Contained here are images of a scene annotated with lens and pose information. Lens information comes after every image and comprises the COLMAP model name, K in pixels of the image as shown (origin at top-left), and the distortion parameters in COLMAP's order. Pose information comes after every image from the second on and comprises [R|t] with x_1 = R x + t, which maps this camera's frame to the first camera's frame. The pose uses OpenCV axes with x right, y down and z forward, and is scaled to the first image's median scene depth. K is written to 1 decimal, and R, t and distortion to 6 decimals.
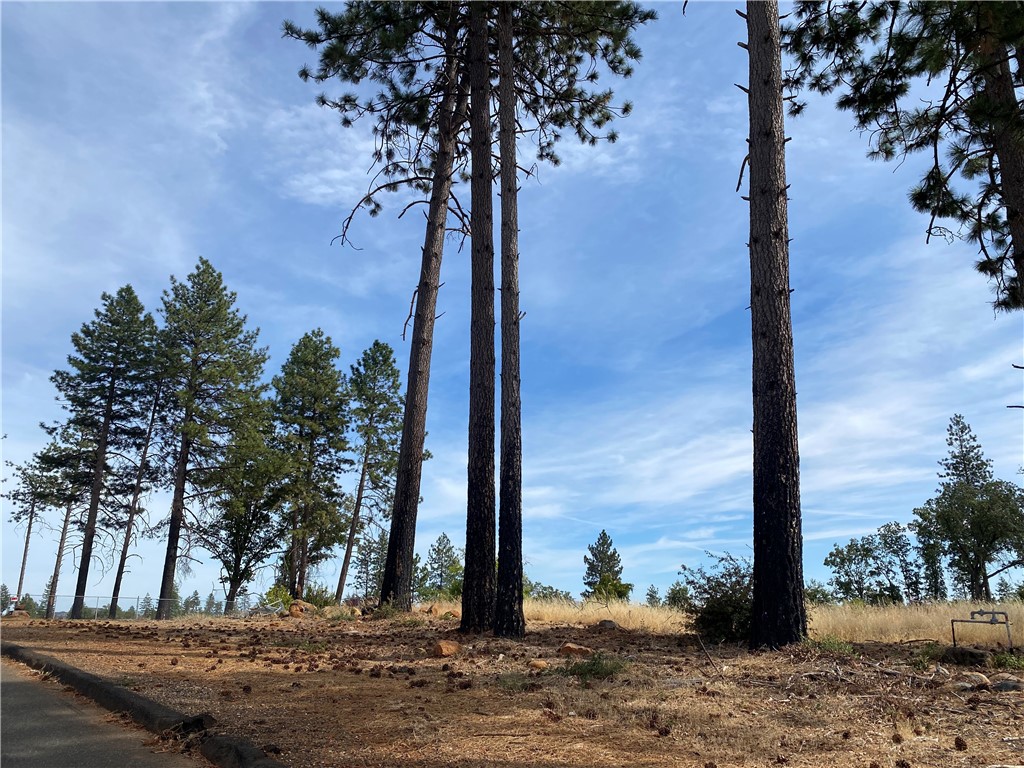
lens RADIAL K [[775.5, 0, 512.0], [0, 775.5, 384.0], [0, 0, 1]] dist [0.019880, -0.005909]
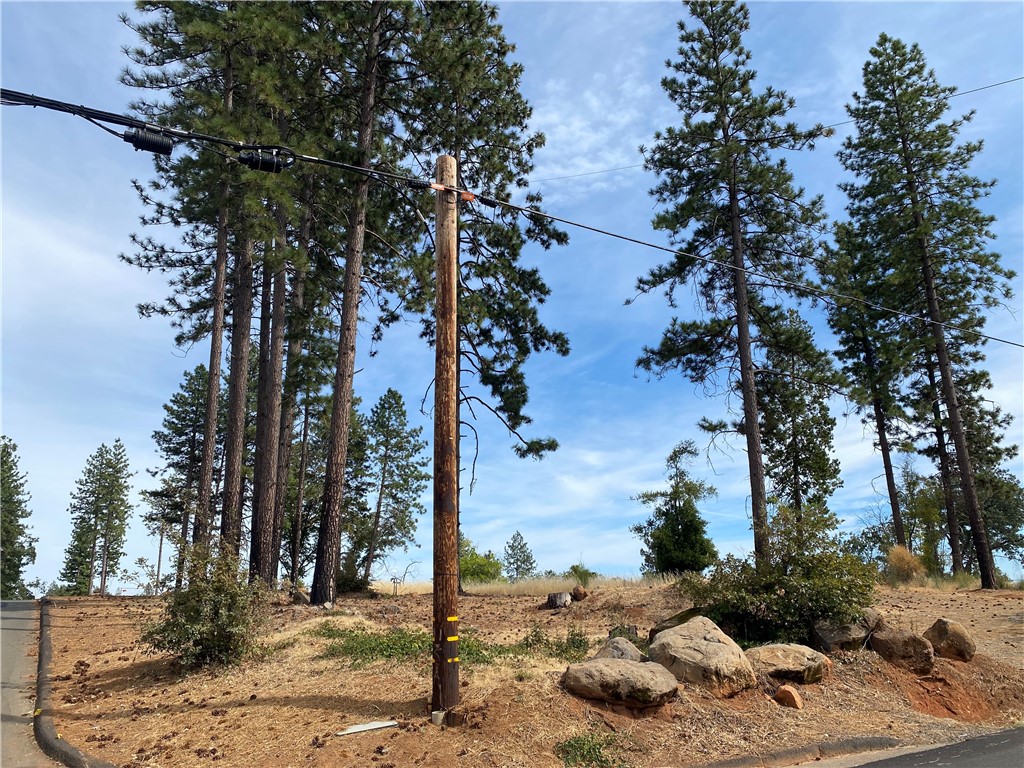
lens RADIAL K [[777.9, 0, 513.1], [0, 777.9, 387.3], [0, 0, 1]] dist [0.050129, -0.000753]
pose [[0.984481, -0.060604, -0.164696, 0.250910], [0.062650, 0.998009, 0.007249, -0.056833], [0.163929, -0.017455, 0.986318, -0.251089]]
